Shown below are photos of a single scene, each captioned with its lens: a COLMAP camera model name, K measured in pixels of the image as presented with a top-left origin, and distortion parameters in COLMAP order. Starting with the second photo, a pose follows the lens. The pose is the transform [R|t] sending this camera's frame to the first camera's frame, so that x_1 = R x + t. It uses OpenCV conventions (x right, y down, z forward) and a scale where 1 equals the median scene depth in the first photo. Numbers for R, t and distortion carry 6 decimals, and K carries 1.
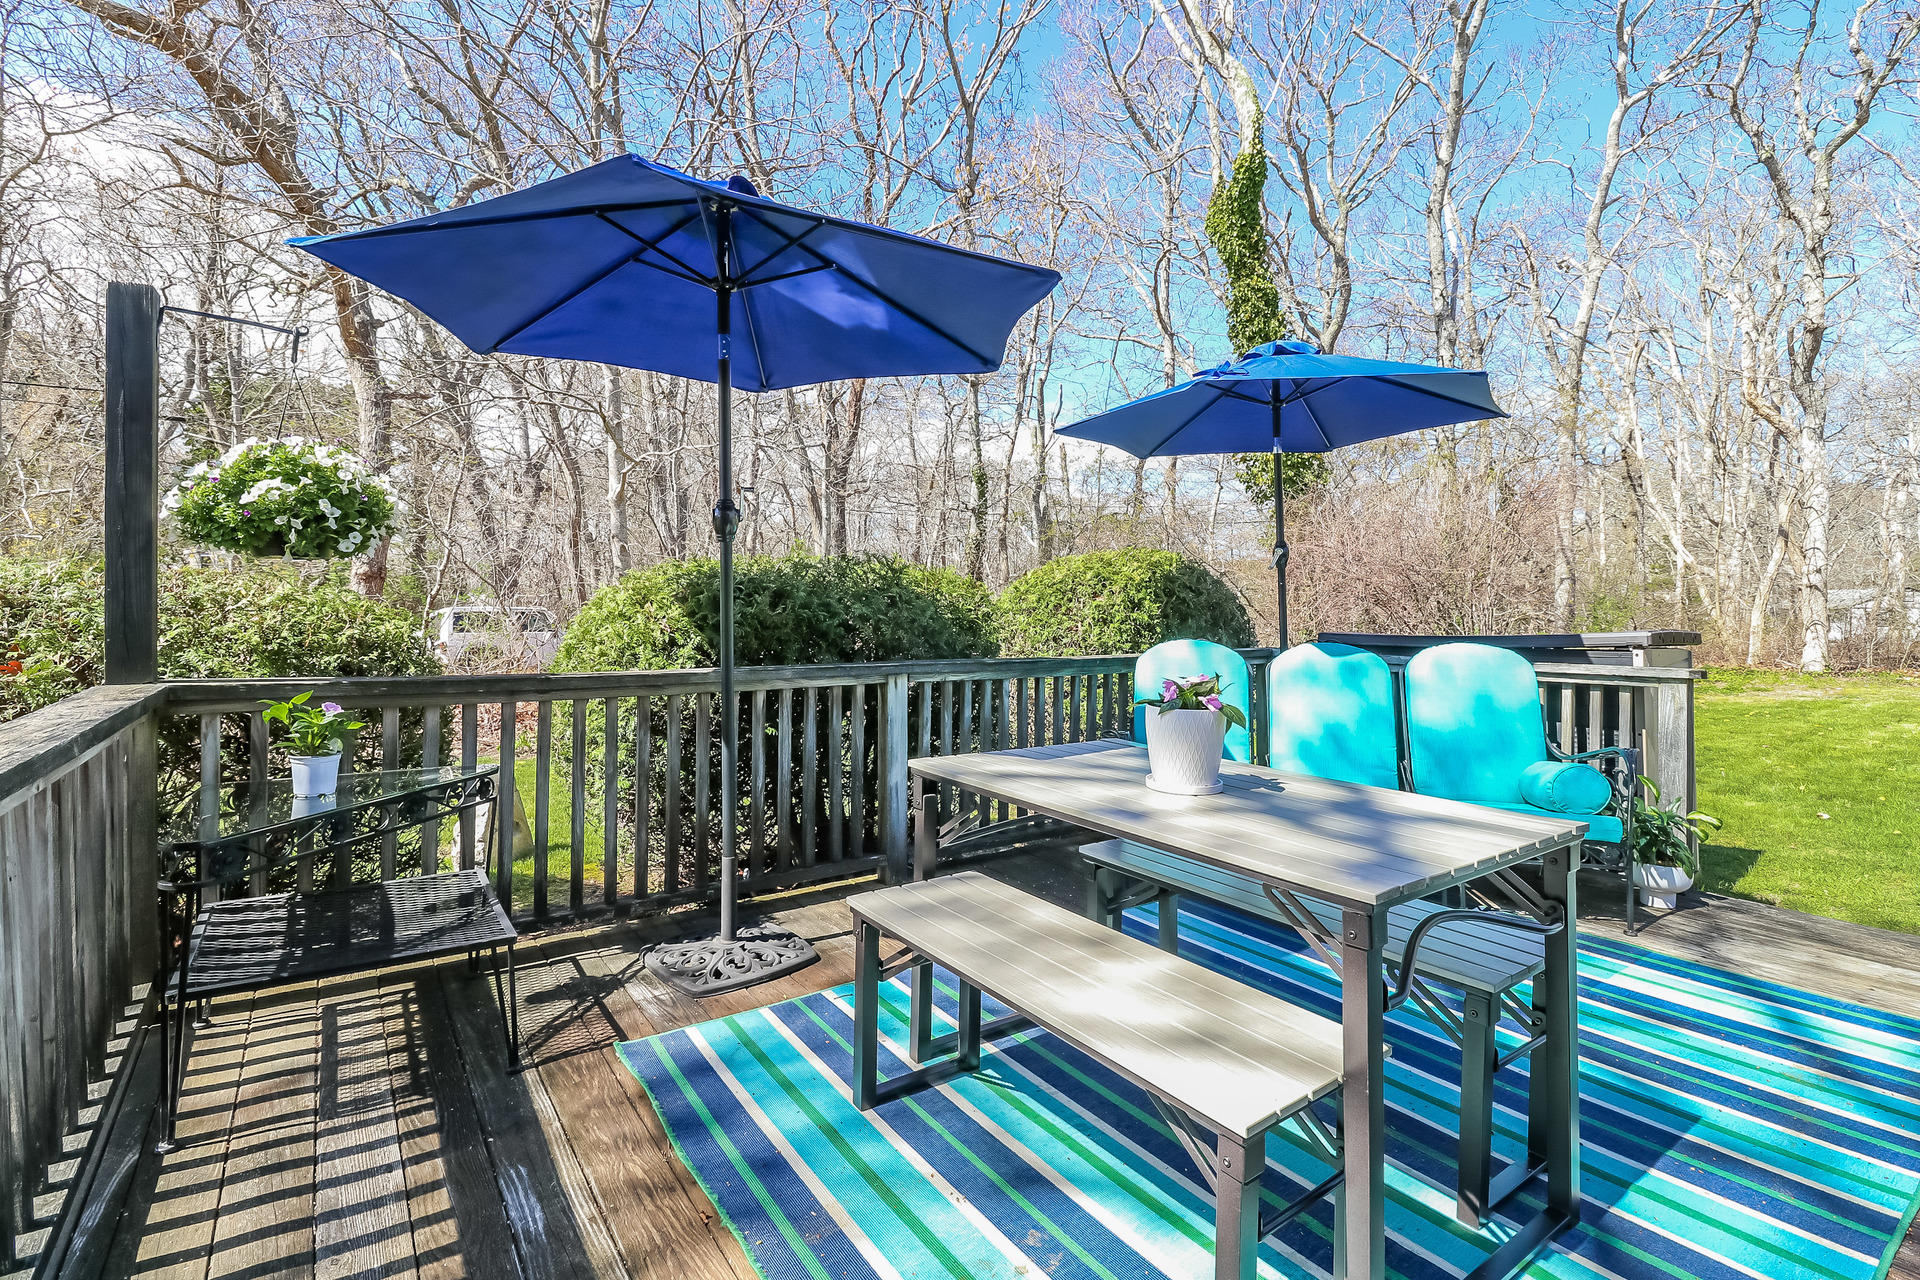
lens RADIAL K [[884.2, 0, 930.0], [0, 884.2, 591.6], [0, 0, 1]] dist [0.000802, 0.000017]
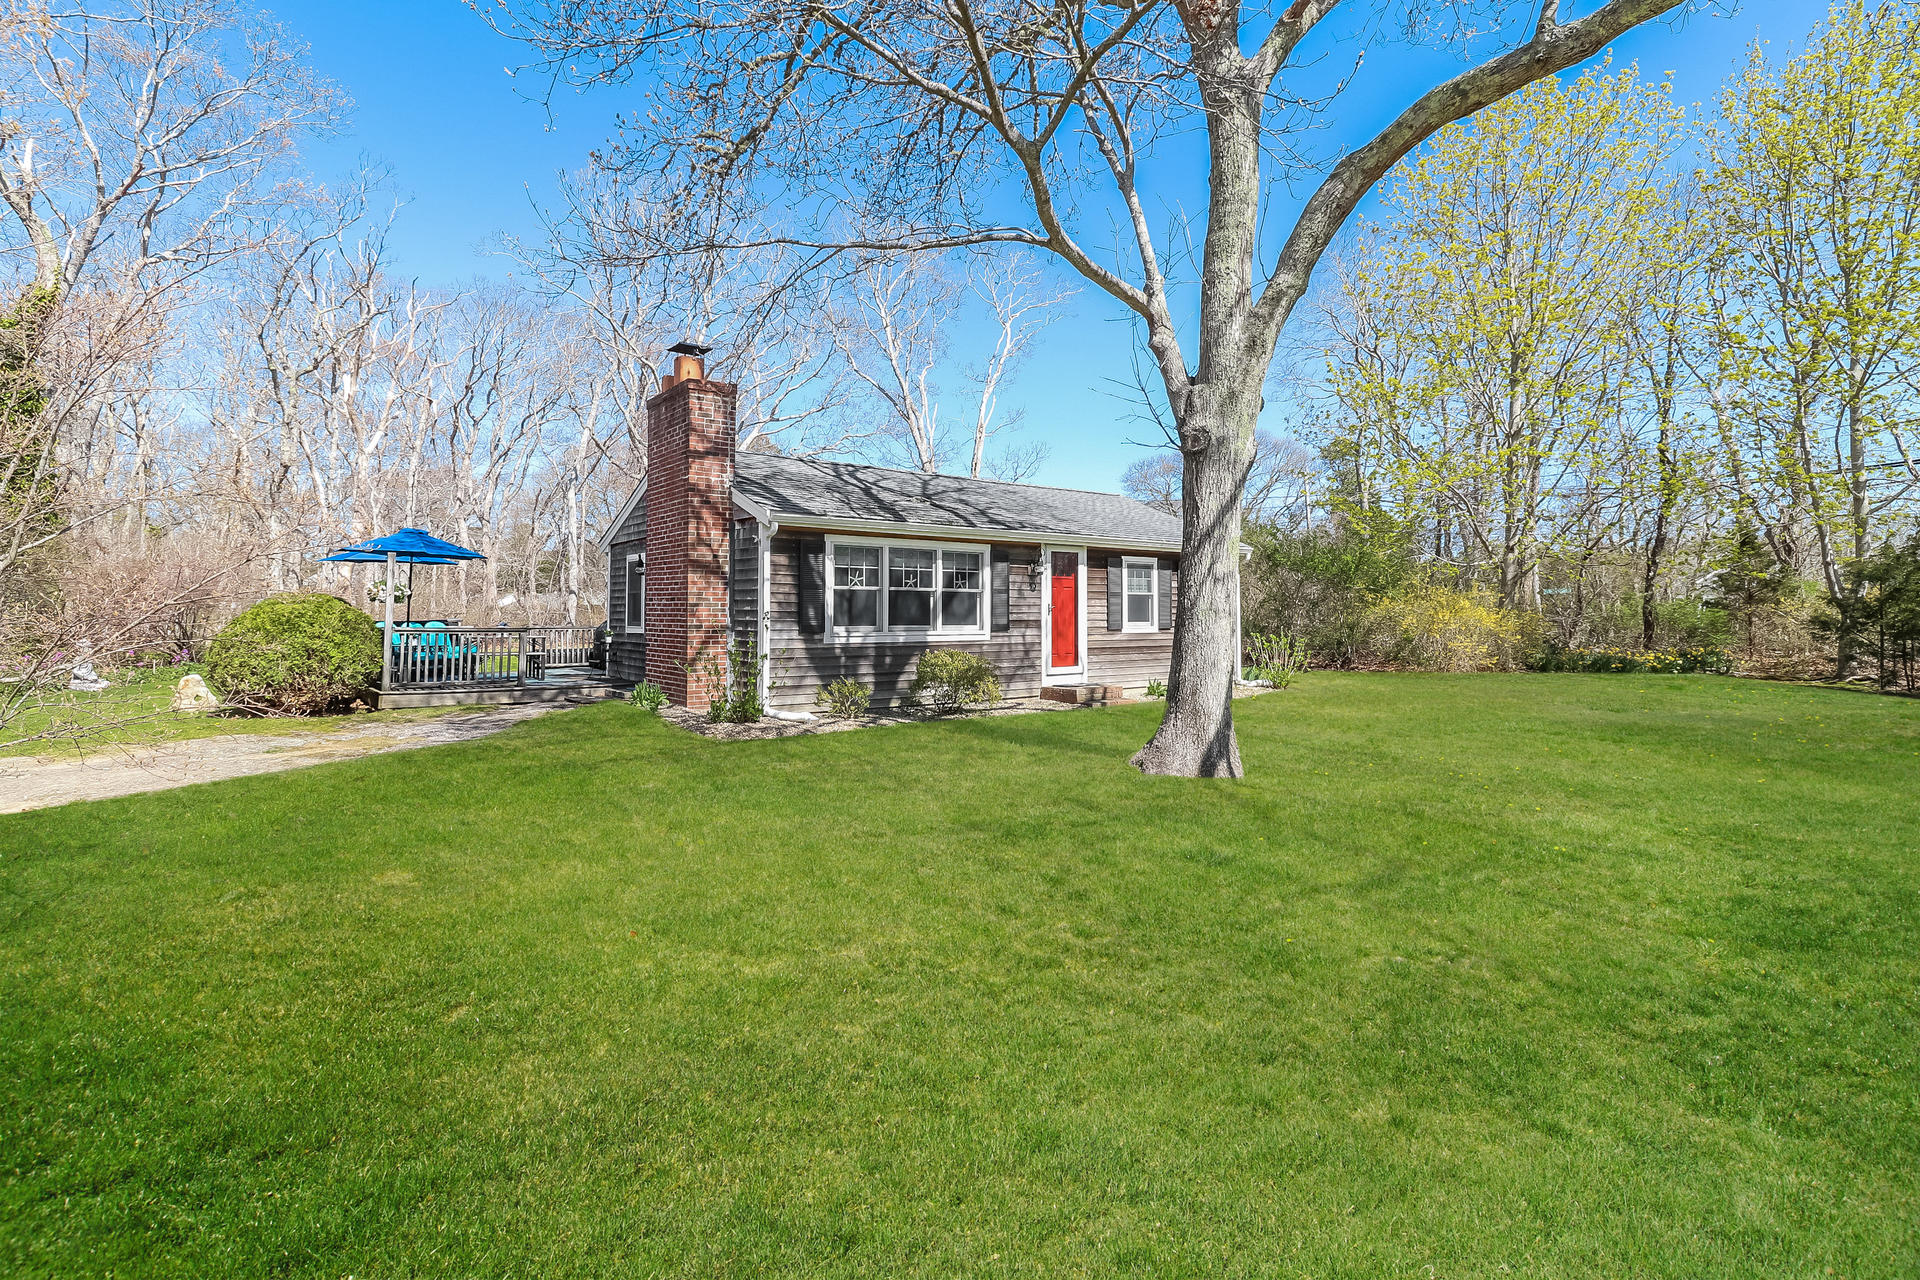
lens RADIAL K [[879.8, 0, 959.0], [0, 879.8, 621.4], [0, 0, 1]] dist [0.000056, -0.000332]
pose [[-0.081271, -0.005177, 0.996679, -0.879618], [-0.015679, 0.999869, 0.003915, -0.022654], [-0.996569, -0.015309, -0.081341, -0.206202]]
